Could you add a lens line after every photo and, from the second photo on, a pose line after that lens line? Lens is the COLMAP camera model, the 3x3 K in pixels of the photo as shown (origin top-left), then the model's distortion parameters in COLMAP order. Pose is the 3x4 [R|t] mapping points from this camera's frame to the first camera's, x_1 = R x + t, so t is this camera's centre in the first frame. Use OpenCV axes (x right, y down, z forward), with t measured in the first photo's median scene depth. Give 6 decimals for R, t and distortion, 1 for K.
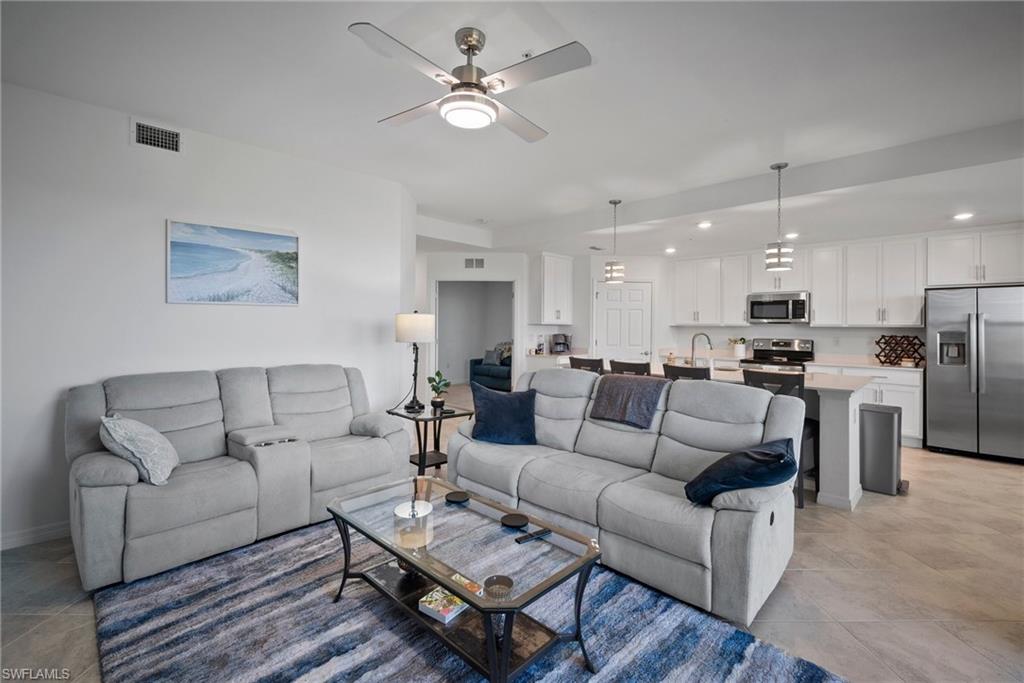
lens RADIAL K [[446.5, 0, 514.1], [0, 446.5, 322.0], [0, 0, 1]] dist [-0.010525, 0.001886]
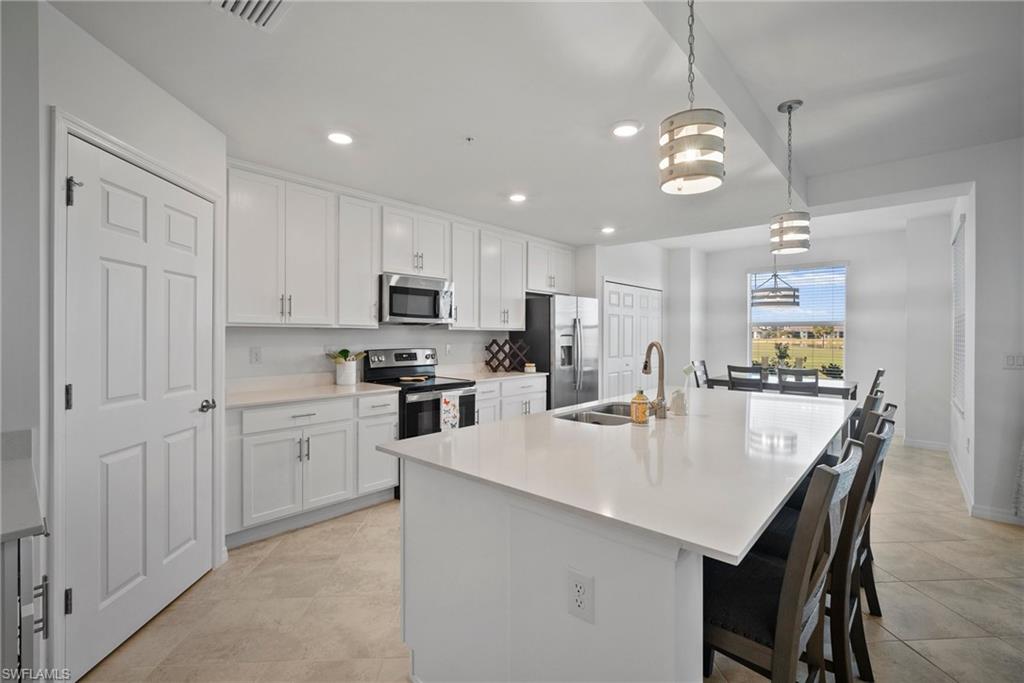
lens RADIAL K [[446.5, 0, 516.2], [0, 446.5, 336.8], [0, 0, 1]] dist [-0.010525, 0.001886]
pose [[-0.054609, -0.015034, 0.998395, -0.071259], [-0.015659, 0.999777, 0.014198, 0.011155], [-0.998385, -0.014858, -0.054832, 1.064053]]
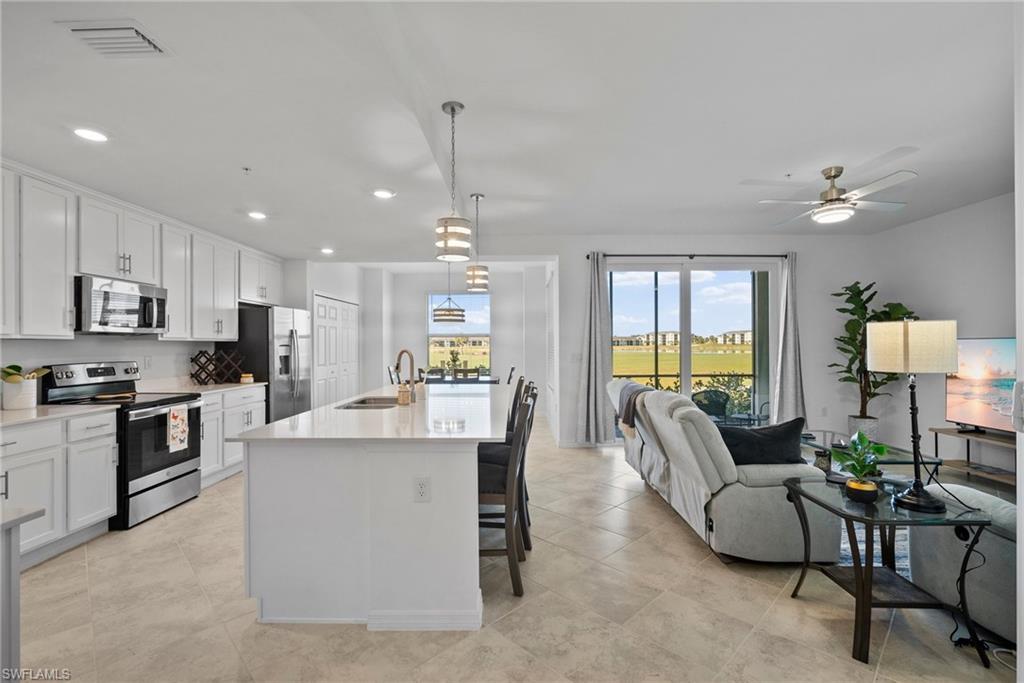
lens RADIAL K [[446.5, 0, 511.5], [0, 446.5, 342.7], [0, 0, 1]] dist [-0.010525, 0.001886]
pose [[-0.698562, -0.004869, 0.715533, -0.192450], [-0.011141, 0.999930, -0.004071, 0.012086], [-0.715463, -0.010816, -0.698567, 1.238779]]
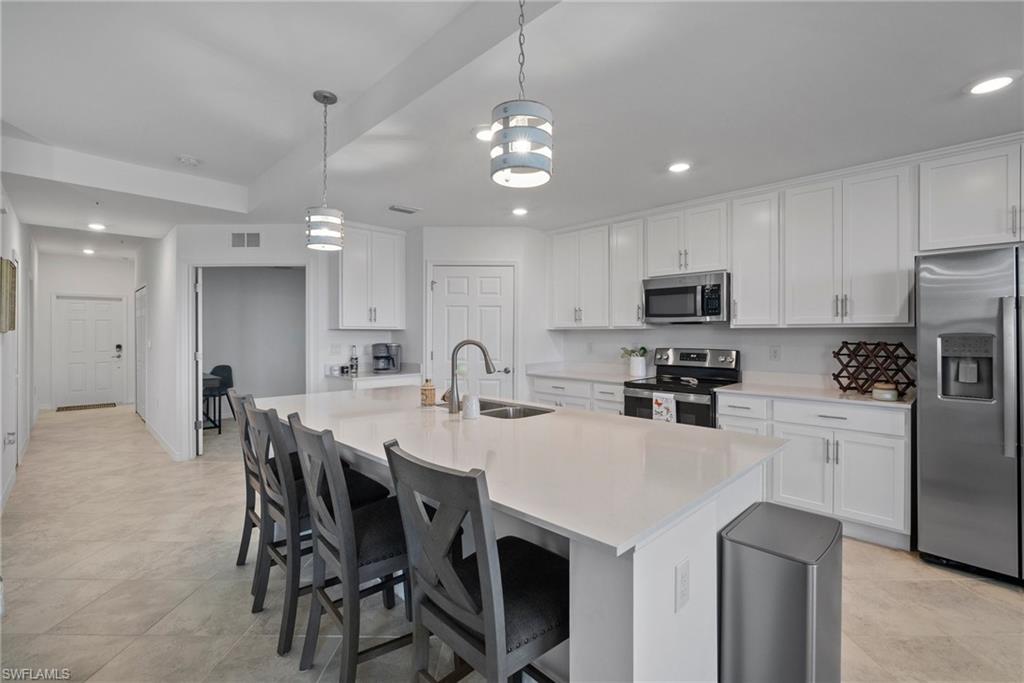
lens RADIAL K [[453.6, 0, 511.5], [0, 453.6, 332.8], [0, 0, 1]] dist [-0.009438, 0.001819]
pose [[0.999930, -0.010076, -0.006134, 0.422004], [0.010126, 0.999916, 0.008150, 0.009632], [0.006051, -0.008211, 0.999948, 0.430091]]
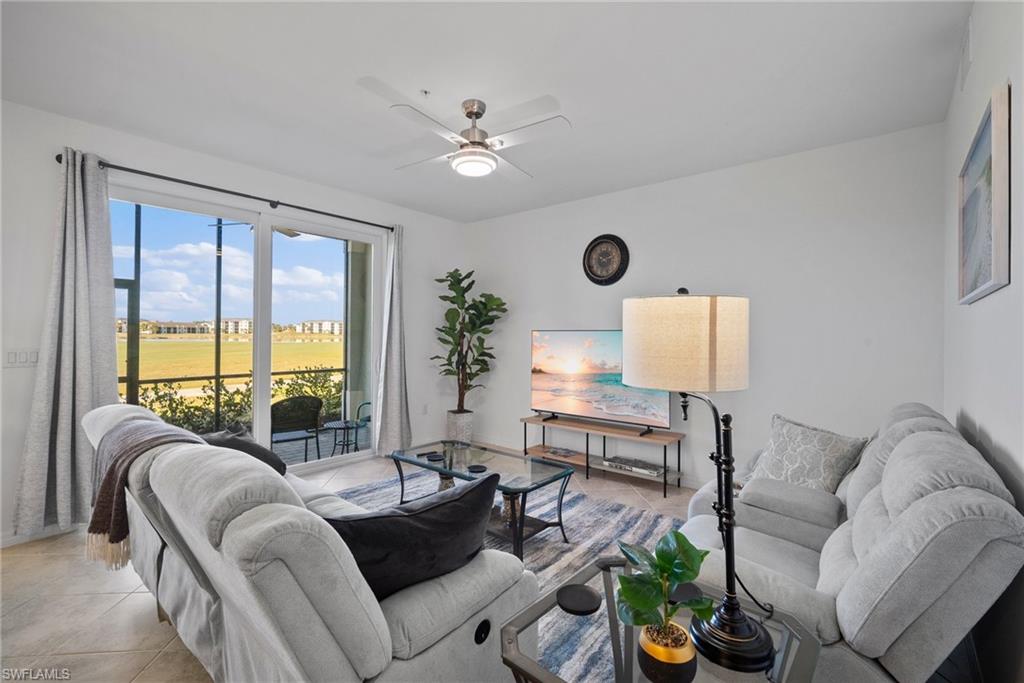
lens RADIAL K [[446.5, 0, 512.0], [0, 446.5, 332.4], [0, 0, 1]] dist [-0.010525, 0.001886]
pose [[-0.996057, -0.017525, -0.086969, -0.050228], [-0.016282, 0.999755, -0.014981, 0.009634], [0.087210, -0.013506, -0.996098, 0.926616]]
